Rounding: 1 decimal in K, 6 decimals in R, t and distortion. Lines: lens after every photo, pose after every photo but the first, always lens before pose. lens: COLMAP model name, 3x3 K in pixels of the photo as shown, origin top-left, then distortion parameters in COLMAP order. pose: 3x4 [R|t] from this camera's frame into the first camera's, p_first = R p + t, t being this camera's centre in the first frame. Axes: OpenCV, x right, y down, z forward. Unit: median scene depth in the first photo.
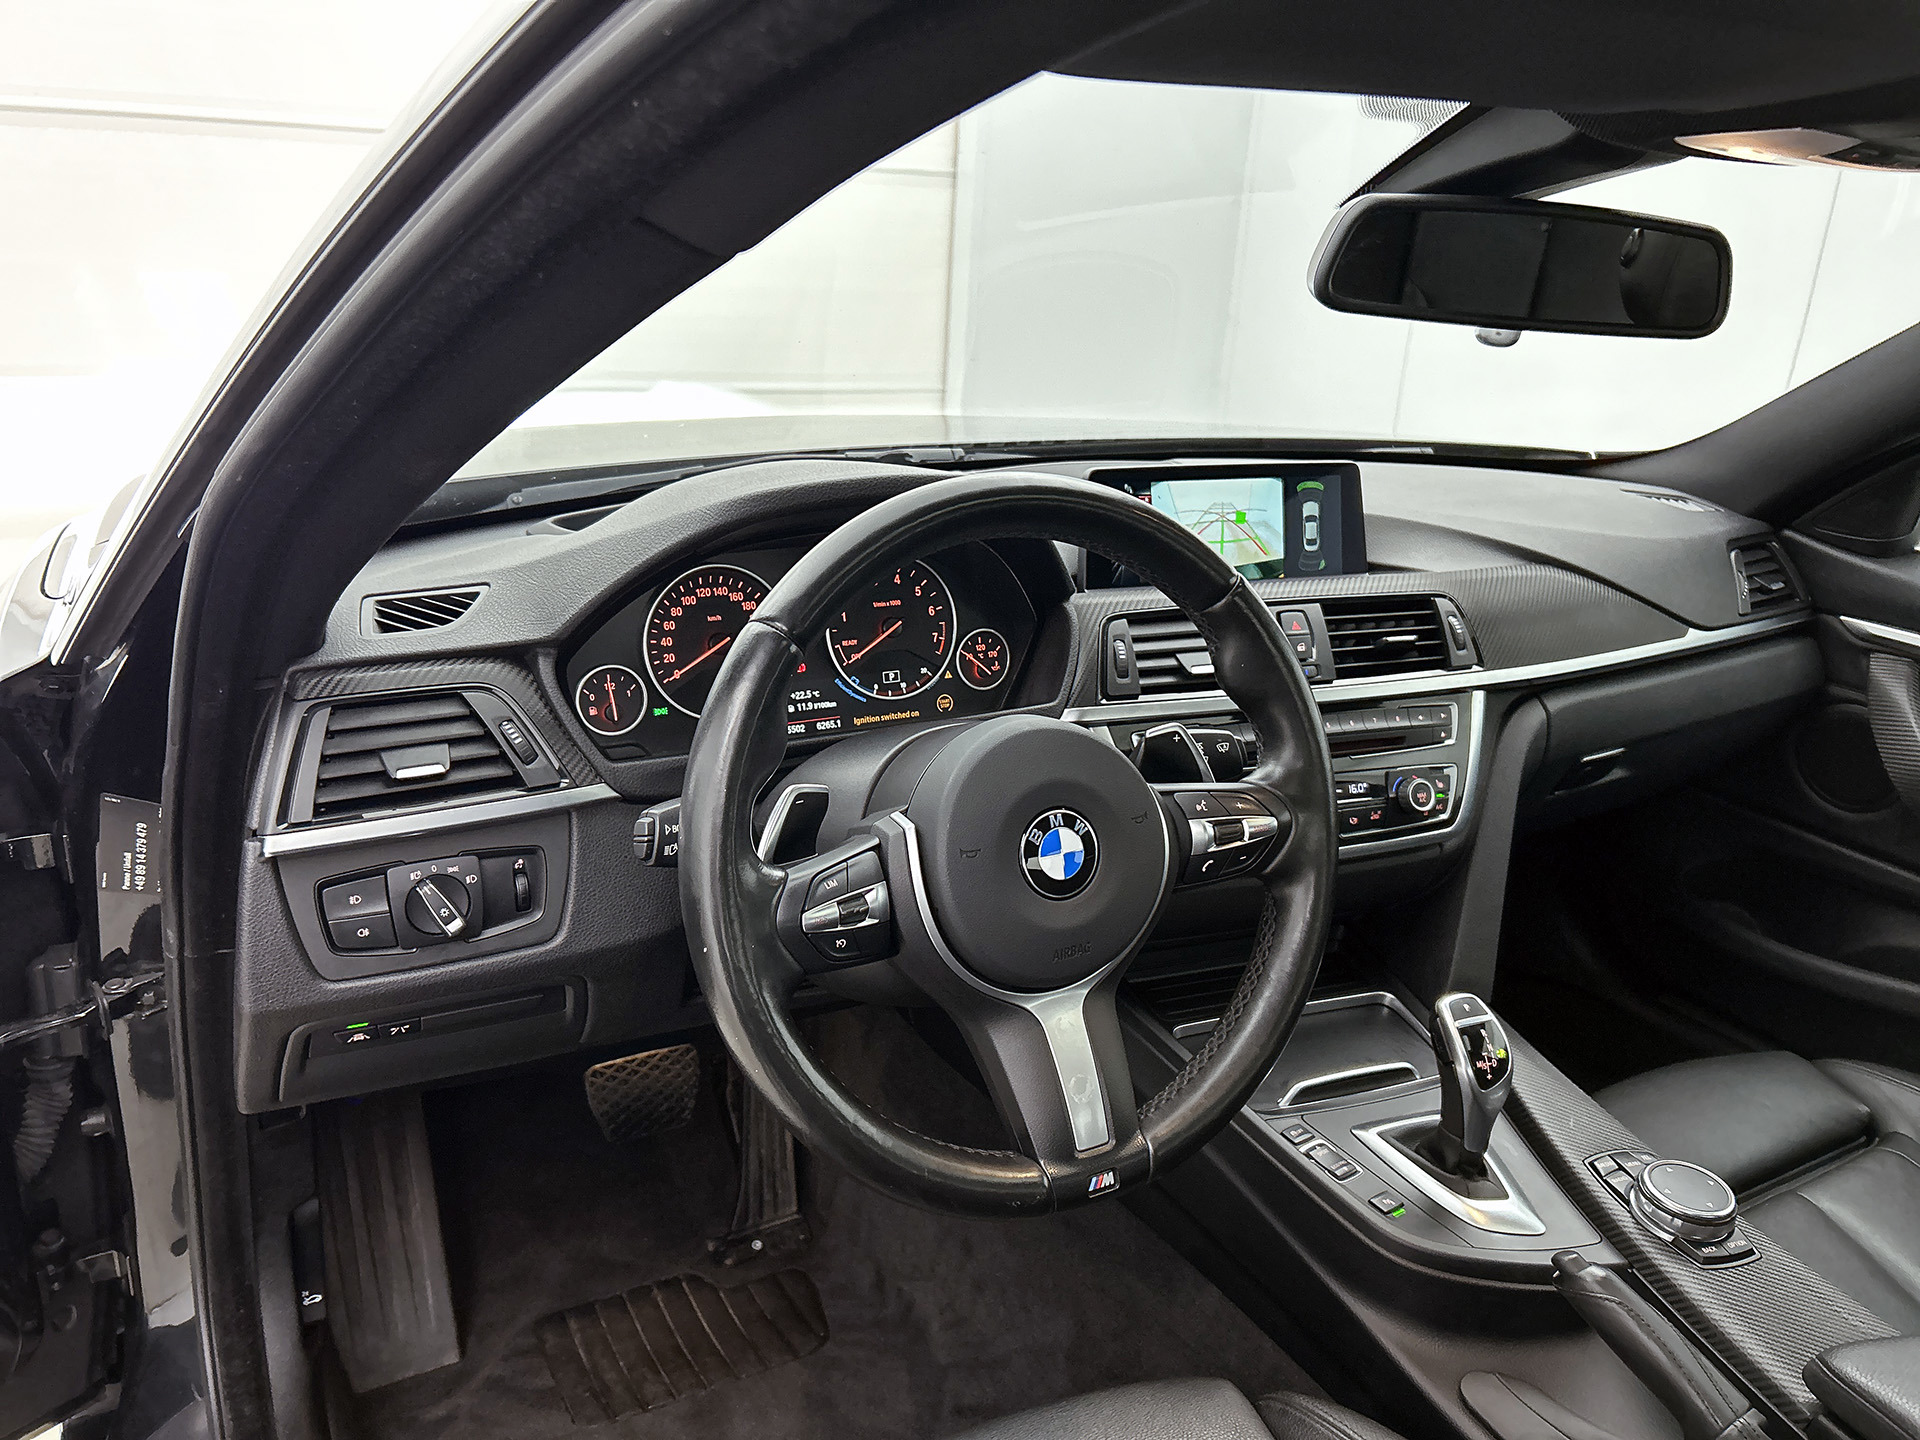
lens RADIAL K [[1480.4, 0, 951.0], [0, 1480.4, 742.3], [0, 0, 1]] dist [0.058409, -0.078065]
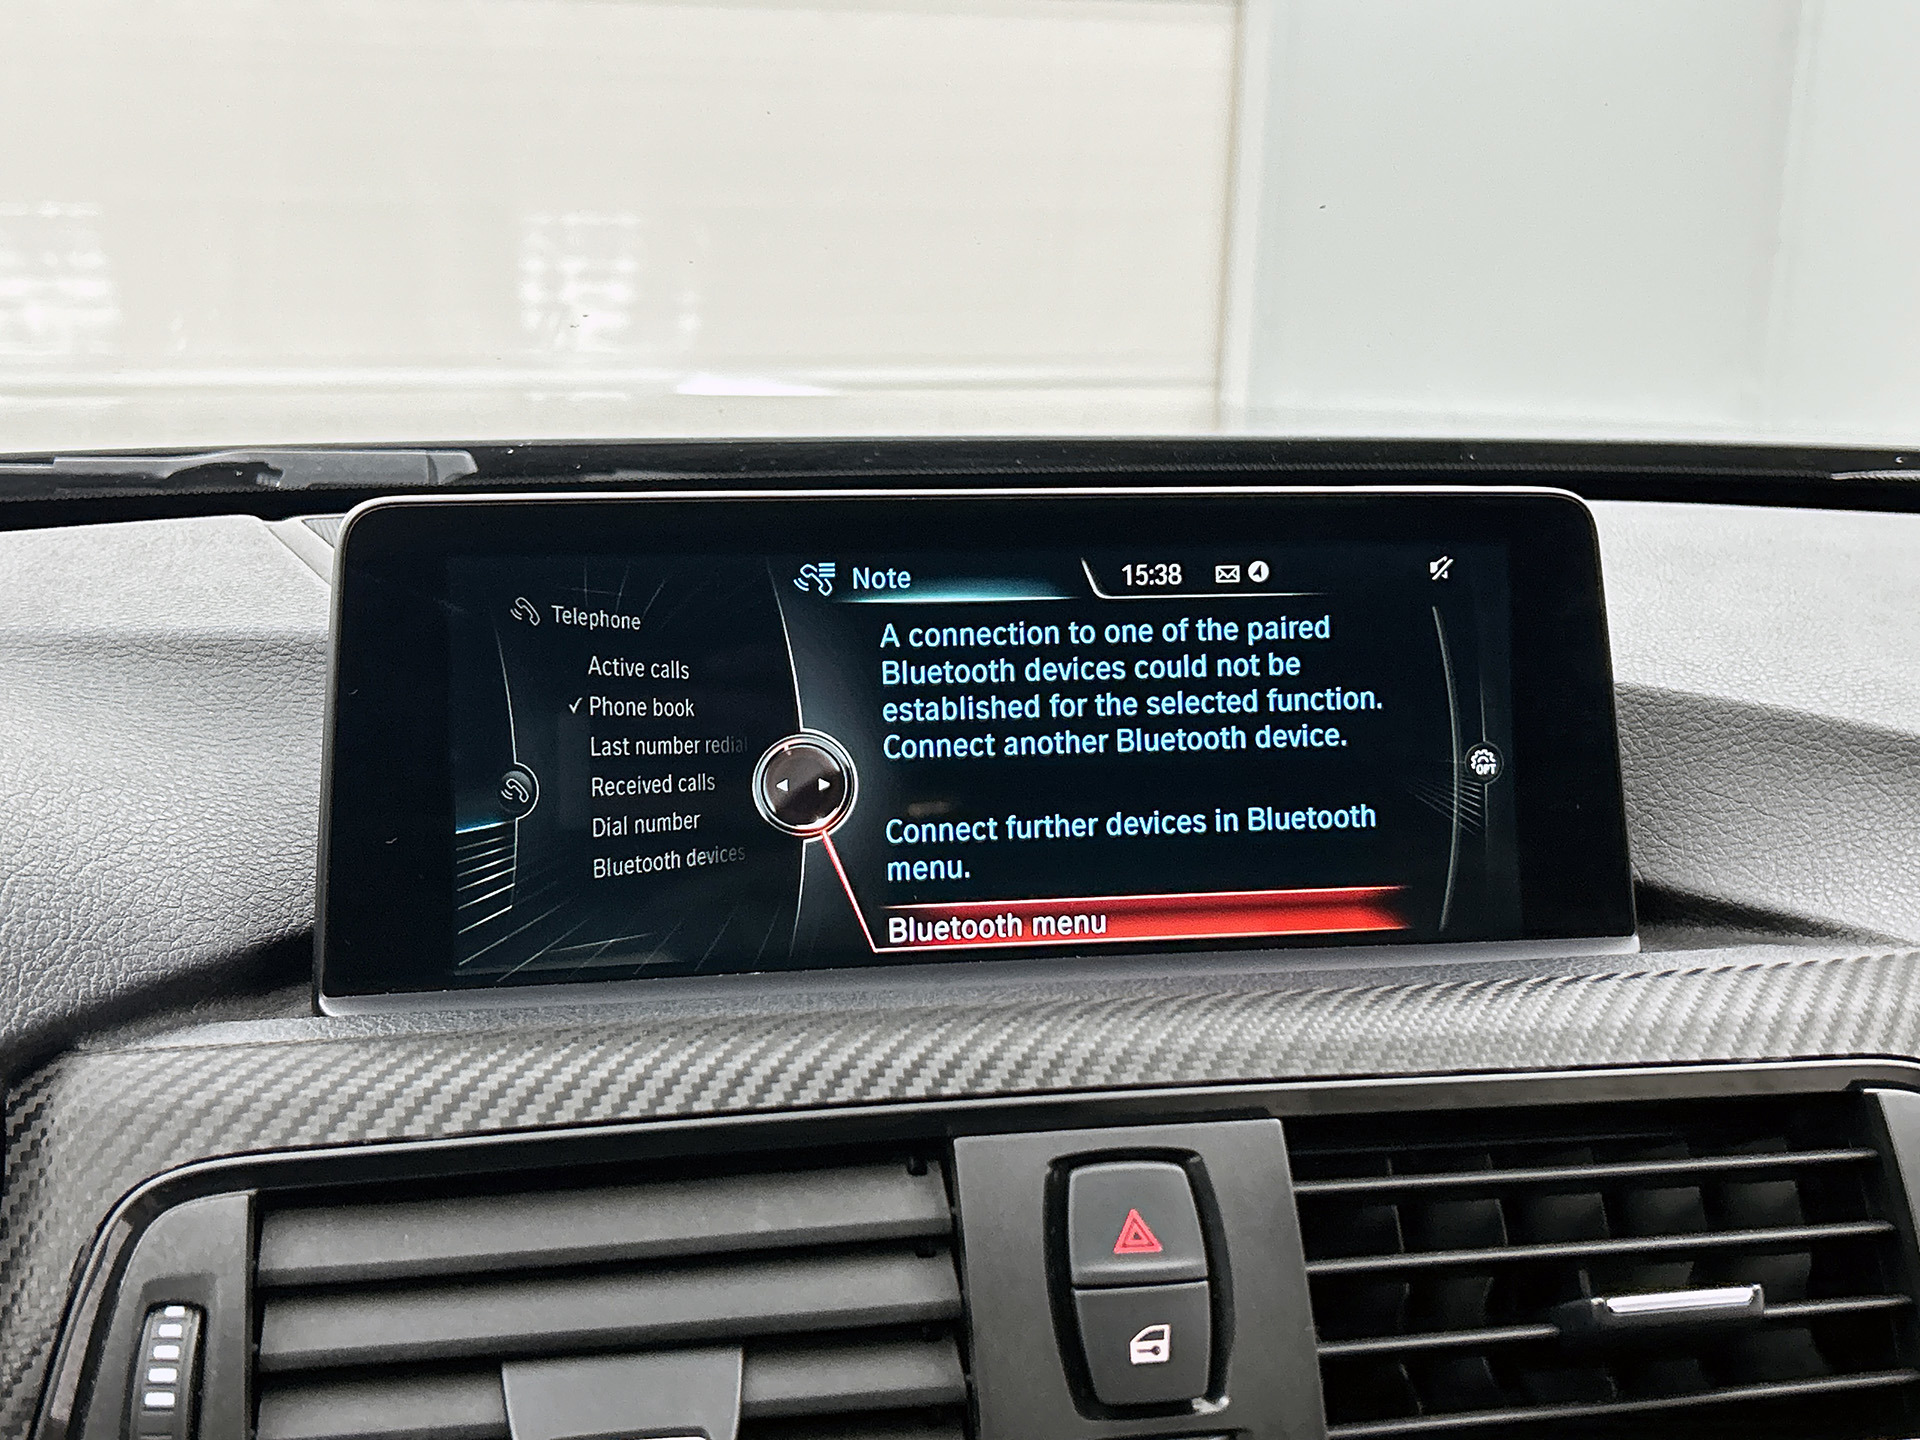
lens RADIAL K [[2358.3, 0, 956.3], [0, 2358.3, 676.6], [0, 0, 1]] dist [0.056474, 0.000000]
pose [[0.981589, 0.019771, -0.189978, 0.284714], [-0.042390, 0.992374, -0.115747, -0.123494], [0.186240, 0.121669, 0.974942, 0.688262]]
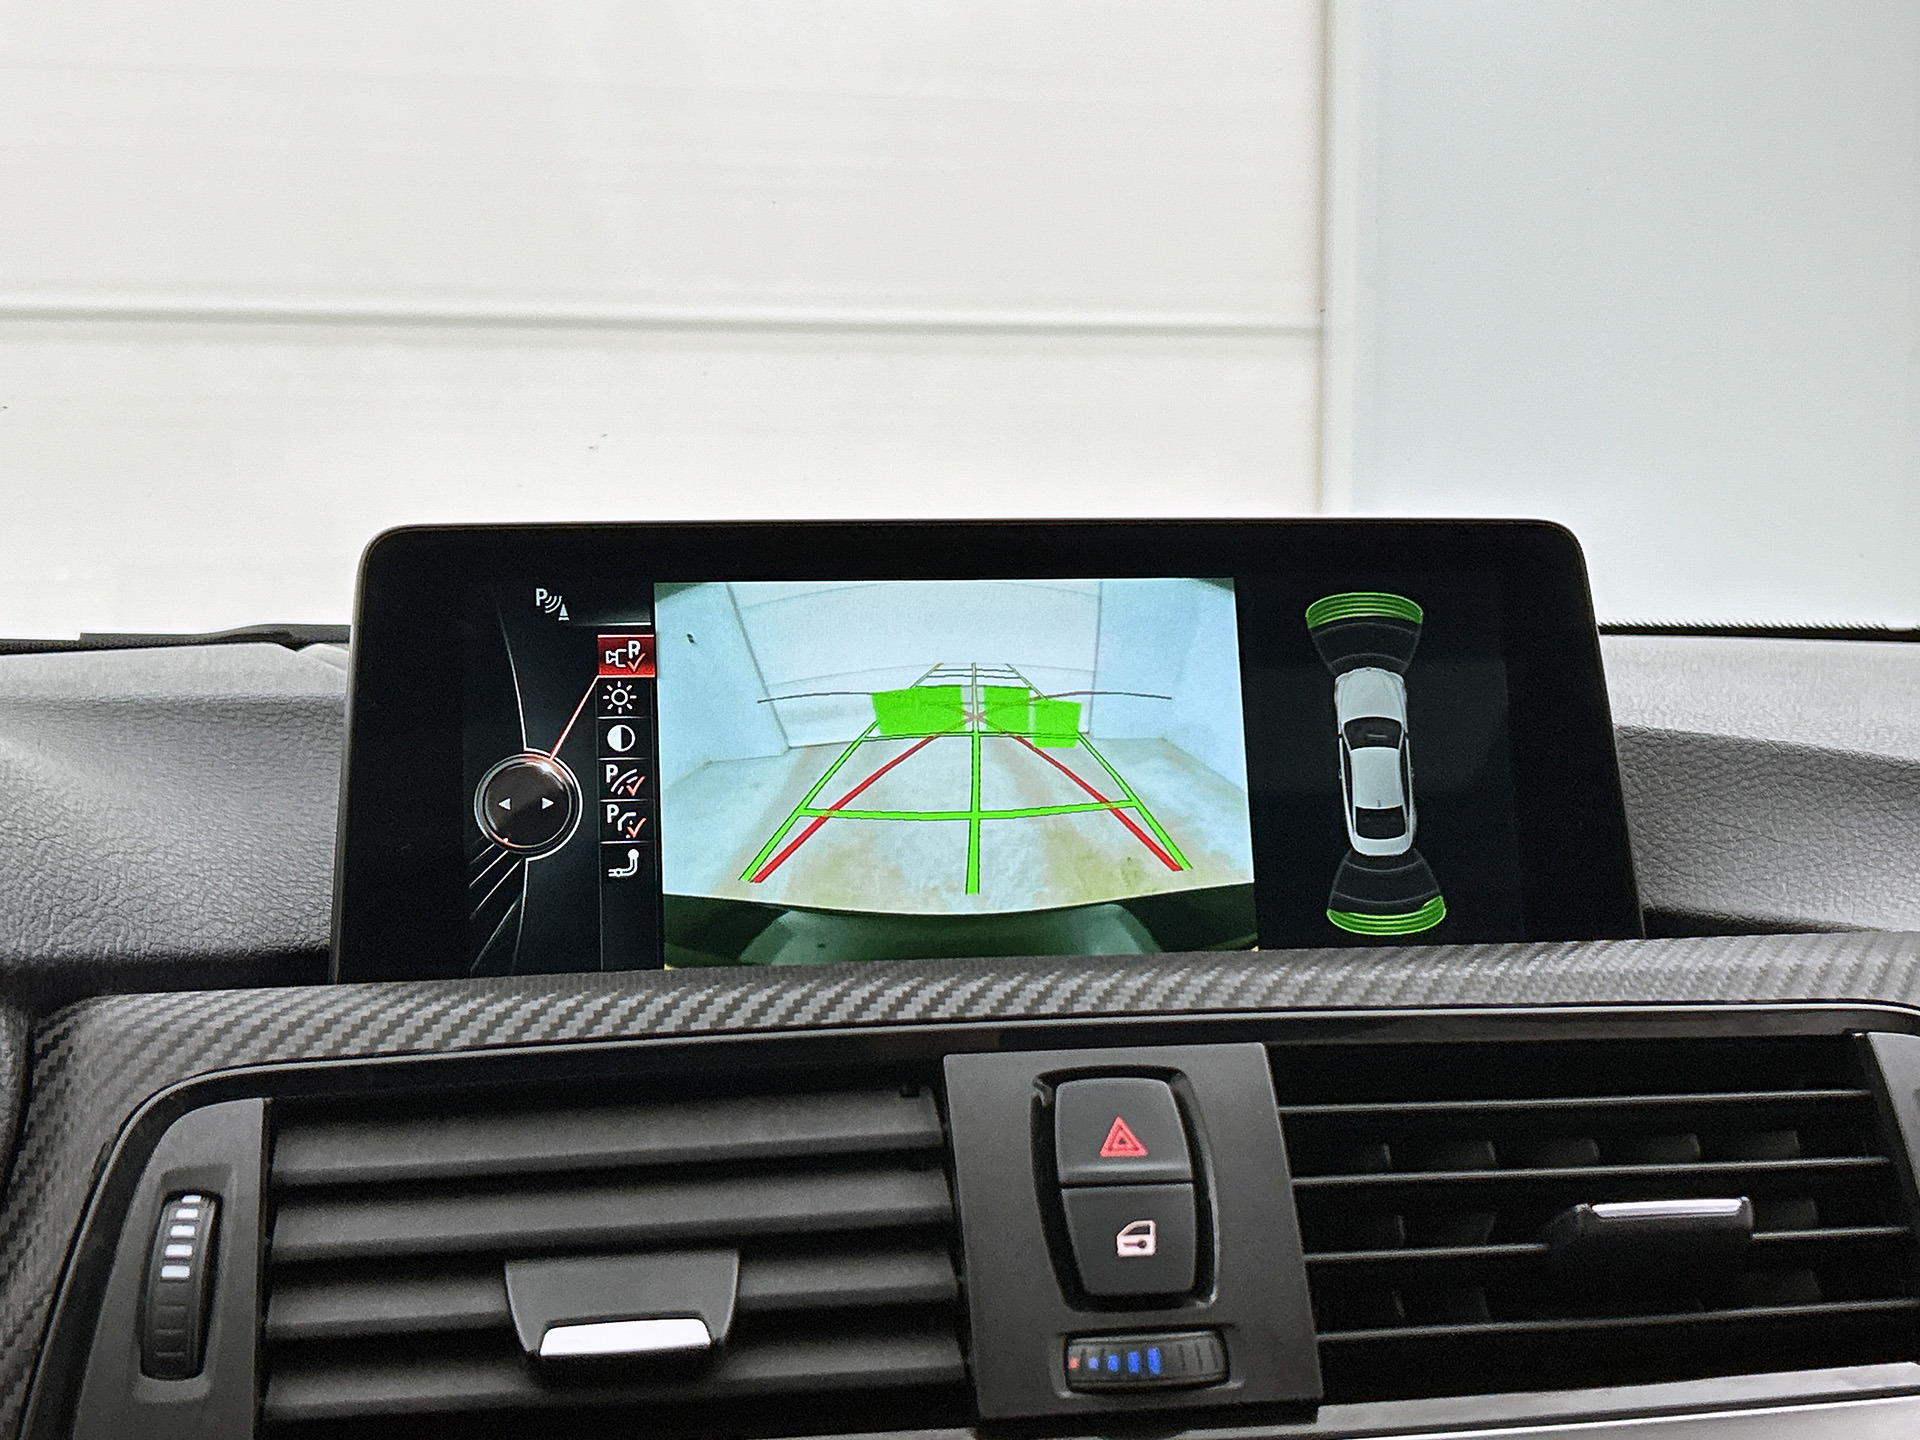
lens RADIAL K [[2630.5, 0, 961.6], [0, 2630.5, 716.3], [0, 0, 1]] dist [0.091061, 0.000000]
pose [[0.974674, -0.033647, -0.221087, 0.313603], [-0.027441, 0.963151, -0.267559, -0.035449], [0.221942, 0.266849, 0.937834, 0.645784]]
